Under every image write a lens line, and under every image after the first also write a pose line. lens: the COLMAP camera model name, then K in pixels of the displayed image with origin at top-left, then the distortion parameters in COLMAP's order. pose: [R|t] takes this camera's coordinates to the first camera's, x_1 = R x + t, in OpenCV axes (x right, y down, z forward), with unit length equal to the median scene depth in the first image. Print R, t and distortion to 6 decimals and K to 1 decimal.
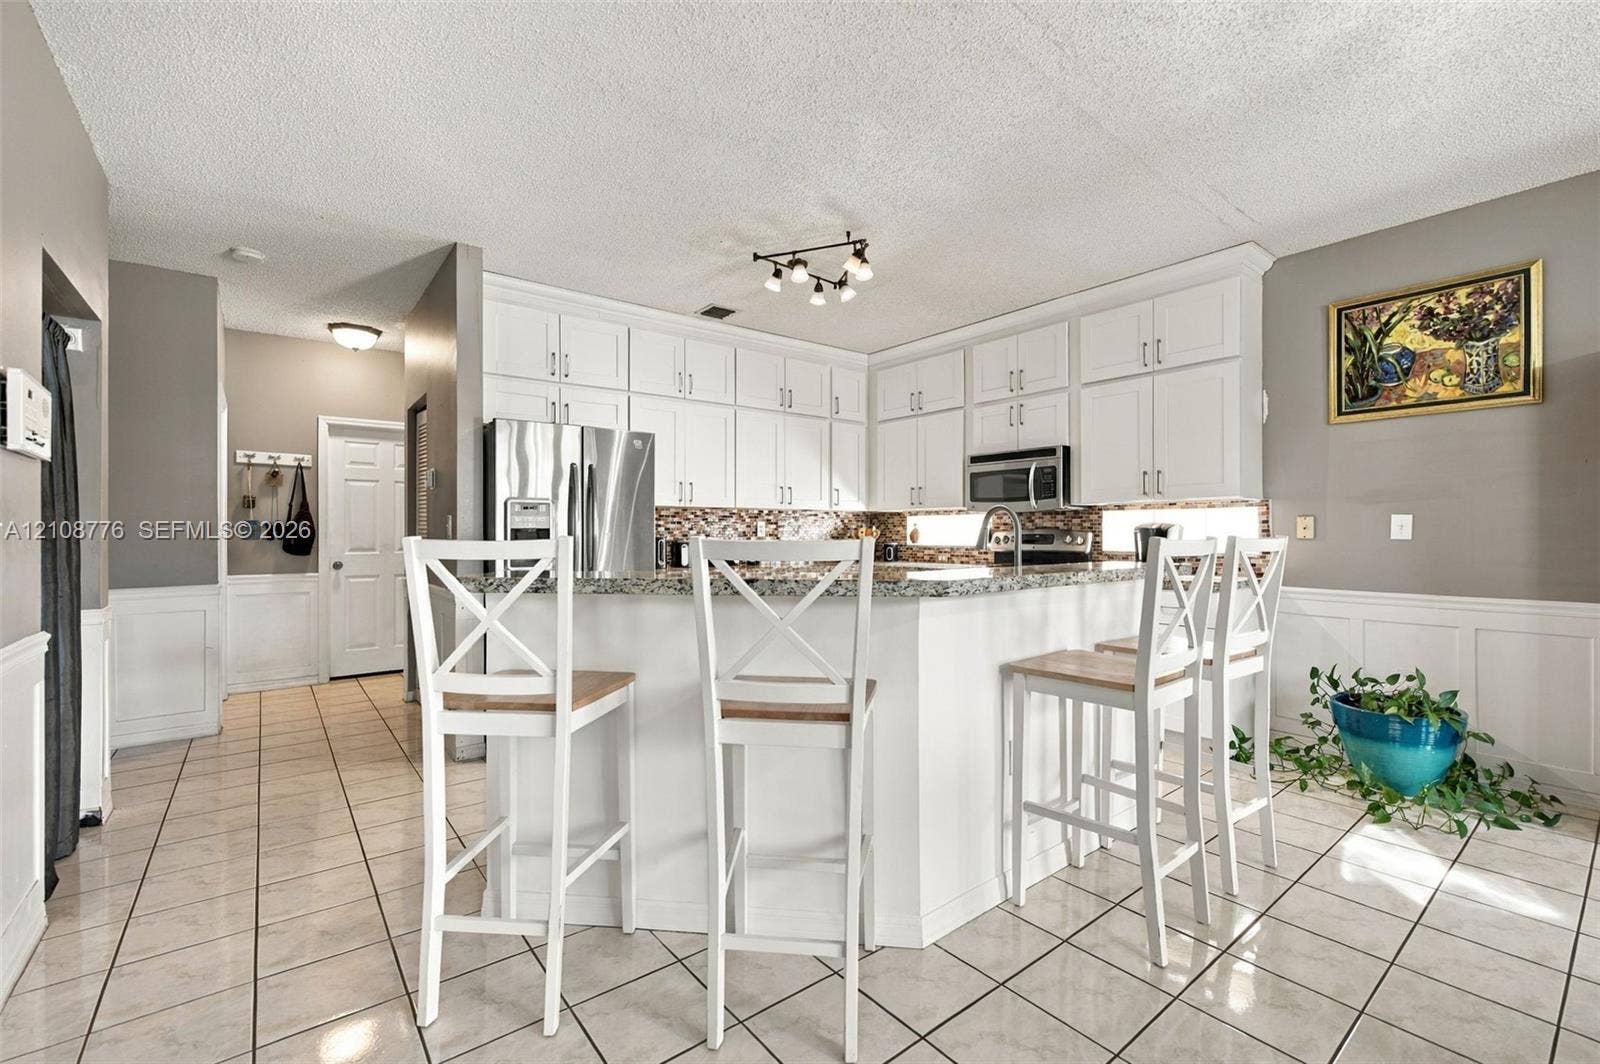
lens RADIAL K [[657.0, 0, 791.8], [0, 657.0, 535.0], [0, 0, 1]] dist [0.000765, 0.000071]
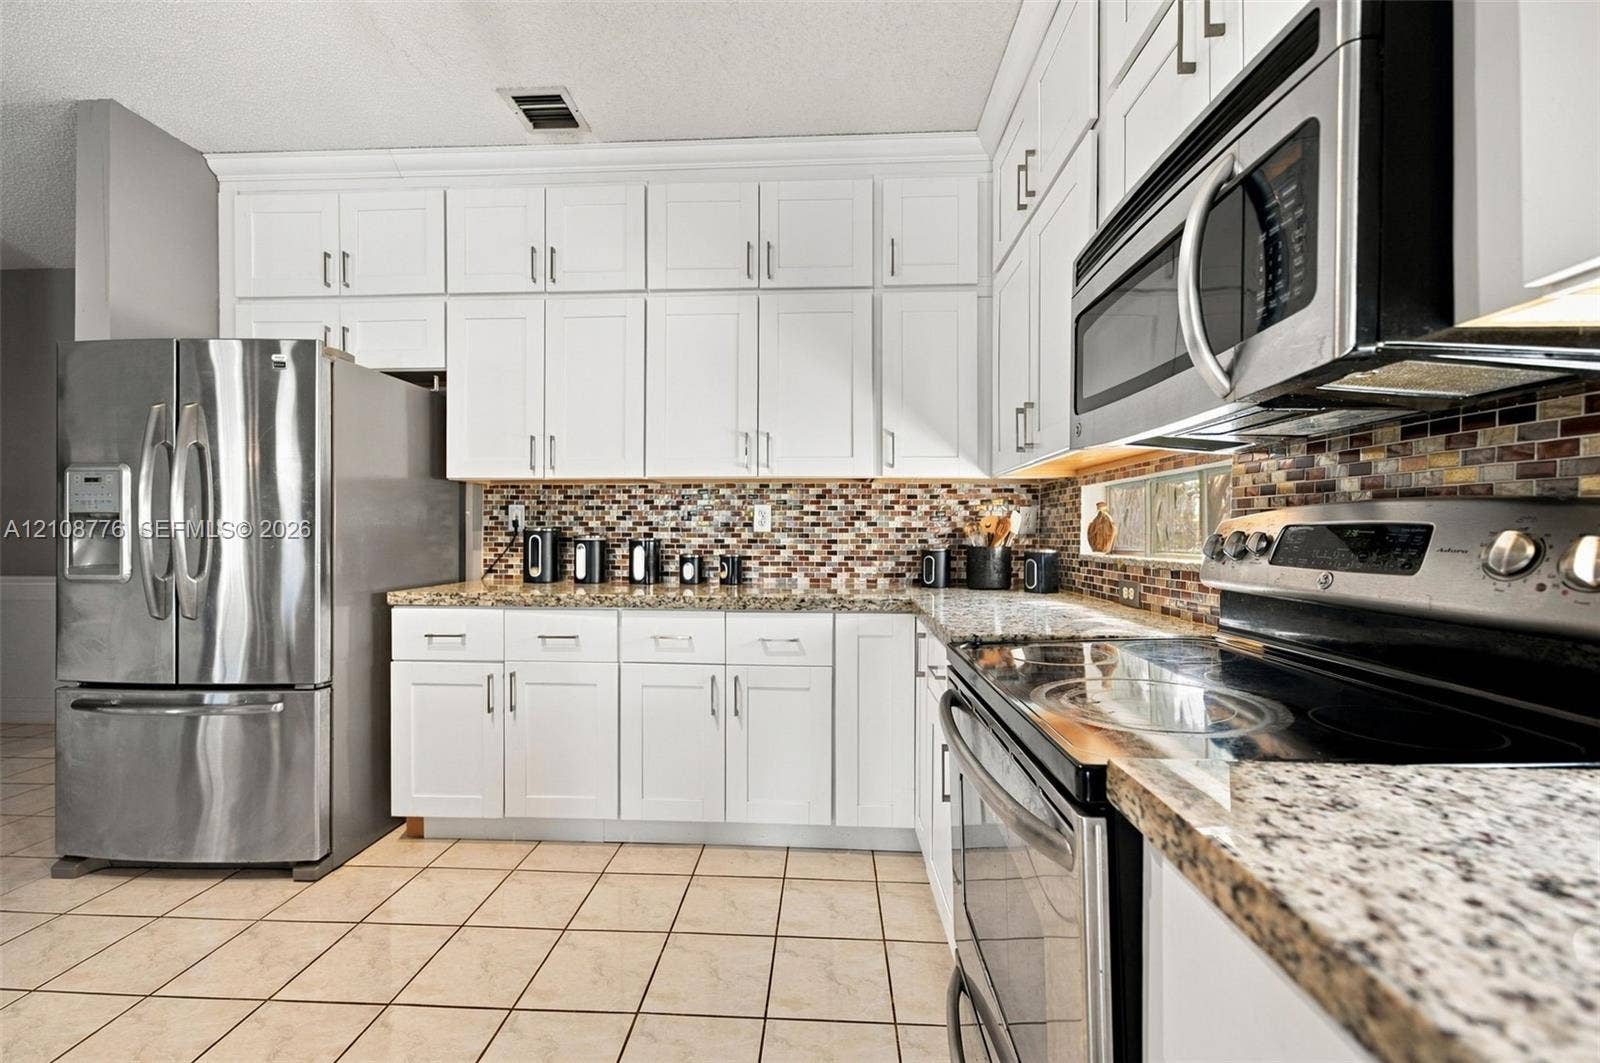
lens RADIAL K [[657.0, 0, 791.8], [0, 657.0, 534.5], [0, 0, 1]] dist [0.000765, 0.000071]
pose [[0.748288, 0.005909, -0.663348, 0.409796], [-0.004875, 0.999982, 0.003408, 0.003147], [0.663356, 0.000684, 0.748303, 0.762076]]
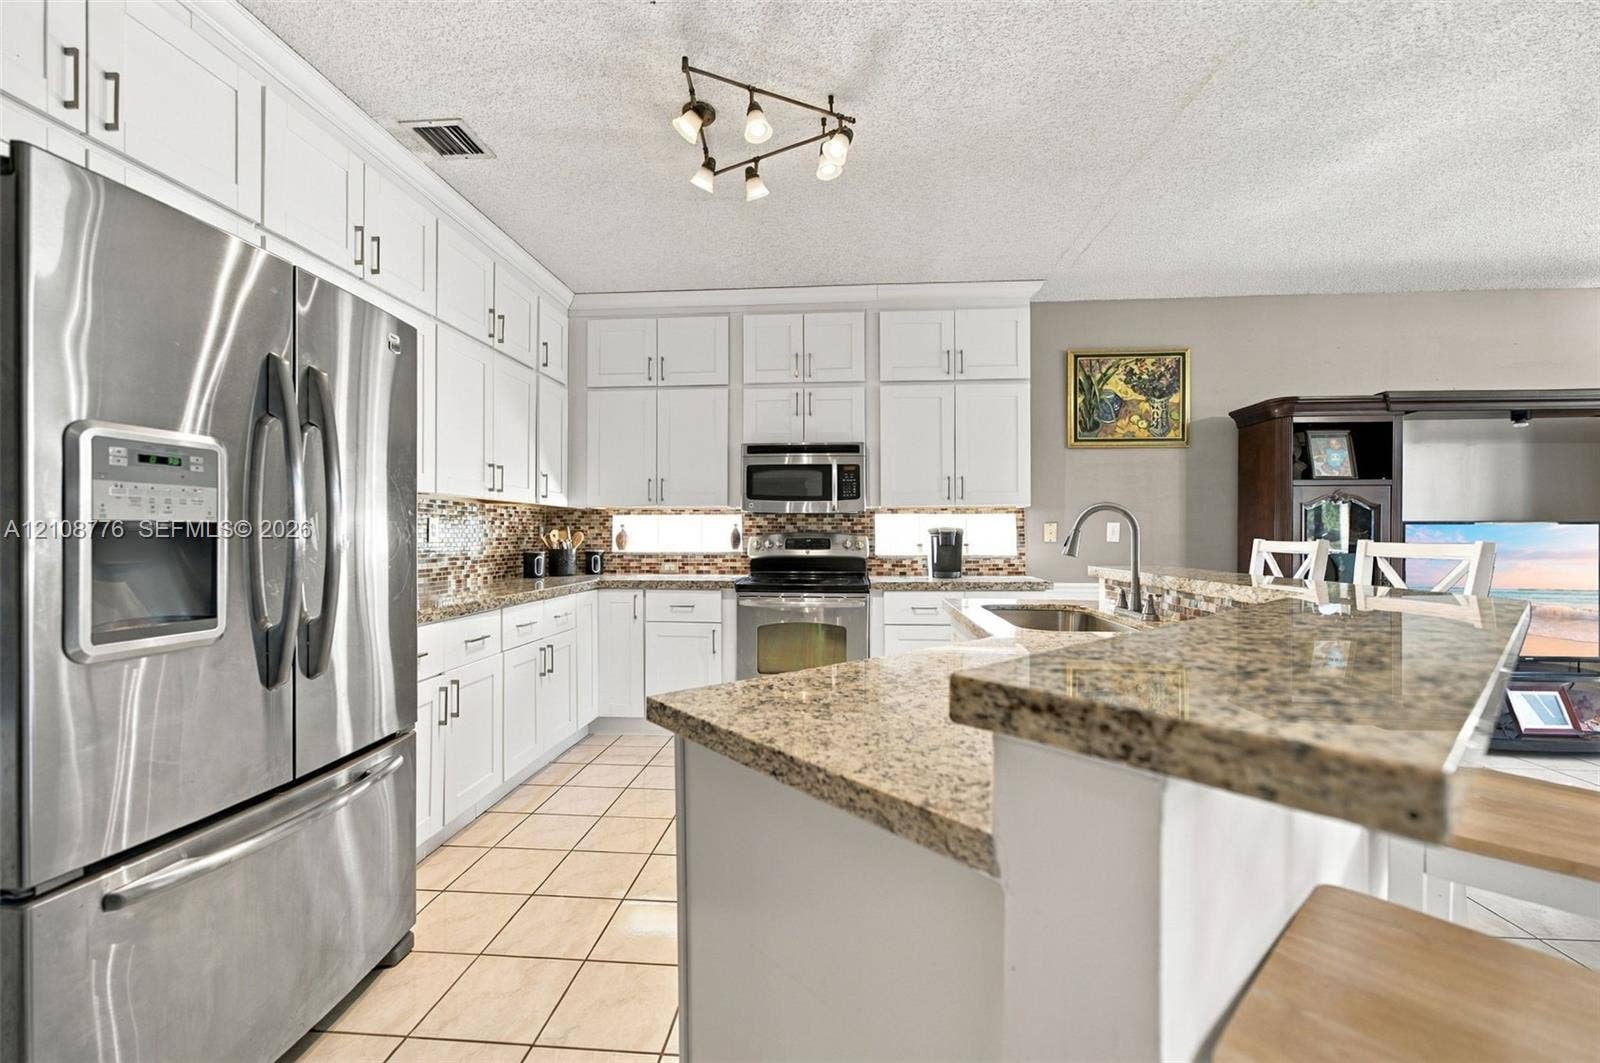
lens RADIAL K [[657.0, 0, 791.8], [0, 657.0, 534.5], [0, 0, 1]] dist [0.000765, 0.000071]
pose [[0.683611, 0.003987, 0.729836, -0.327762], [0.000327, 0.999983, -0.005770, -0.001056], [-0.729847, 0.004183, 0.683598, 0.420142]]
